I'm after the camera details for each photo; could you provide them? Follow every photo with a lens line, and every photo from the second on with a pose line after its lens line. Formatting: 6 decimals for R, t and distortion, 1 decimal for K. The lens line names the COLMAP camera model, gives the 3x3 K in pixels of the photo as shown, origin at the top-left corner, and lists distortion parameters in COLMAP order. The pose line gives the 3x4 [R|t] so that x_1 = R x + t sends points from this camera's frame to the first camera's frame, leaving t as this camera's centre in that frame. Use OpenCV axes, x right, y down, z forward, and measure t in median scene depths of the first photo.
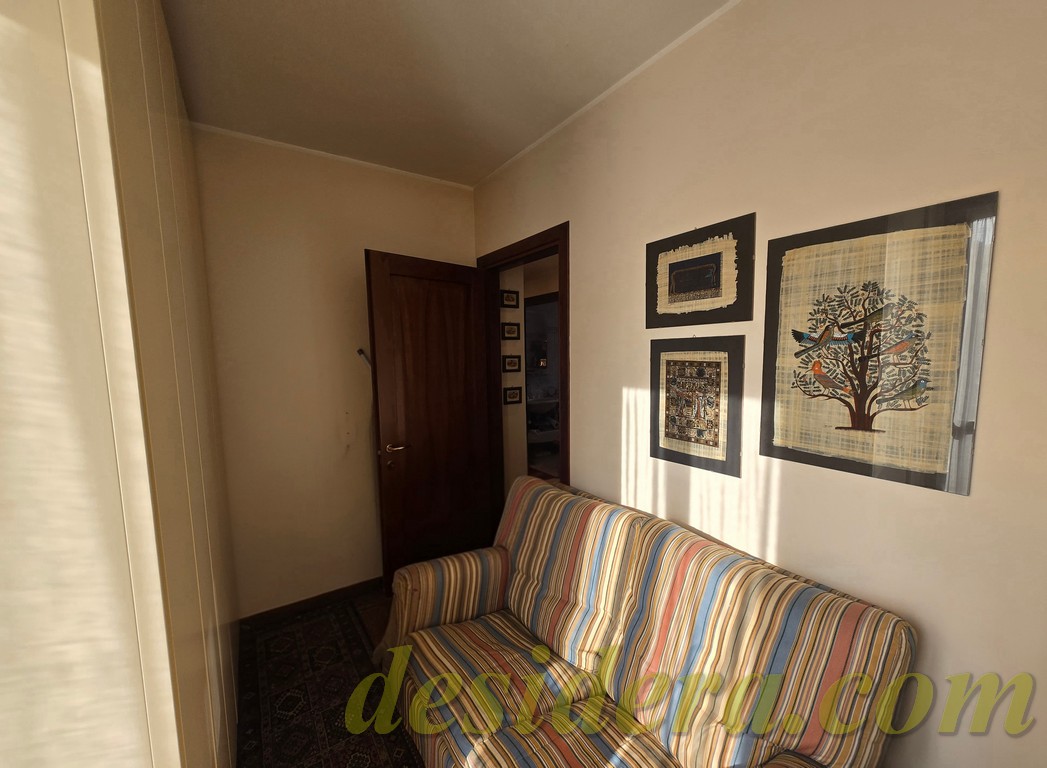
lens RADIAL K [[421.1, 0, 525.6], [0, 421.1, 382.4], [0, 0, 1]] dist [-0.000114, 0.000607]
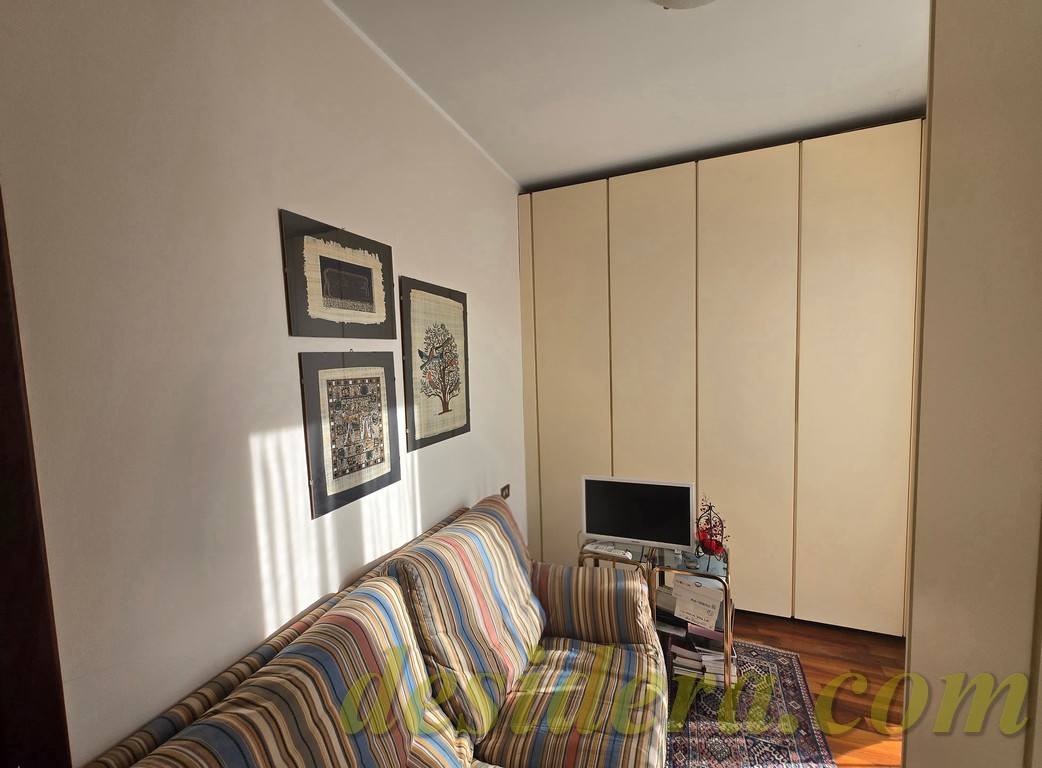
lens RADIAL K [[419.1, 0, 522.3], [0, 419.1, 389.6], [0, 0, 1]] dist [-0.000114, 0.000607]
pose [[-0.564453, -0.018405, 0.825260, -0.598571], [0.112141, 0.988773, 0.098753, -0.084625], [-0.817812, 0.148287, -0.556052, 1.359688]]
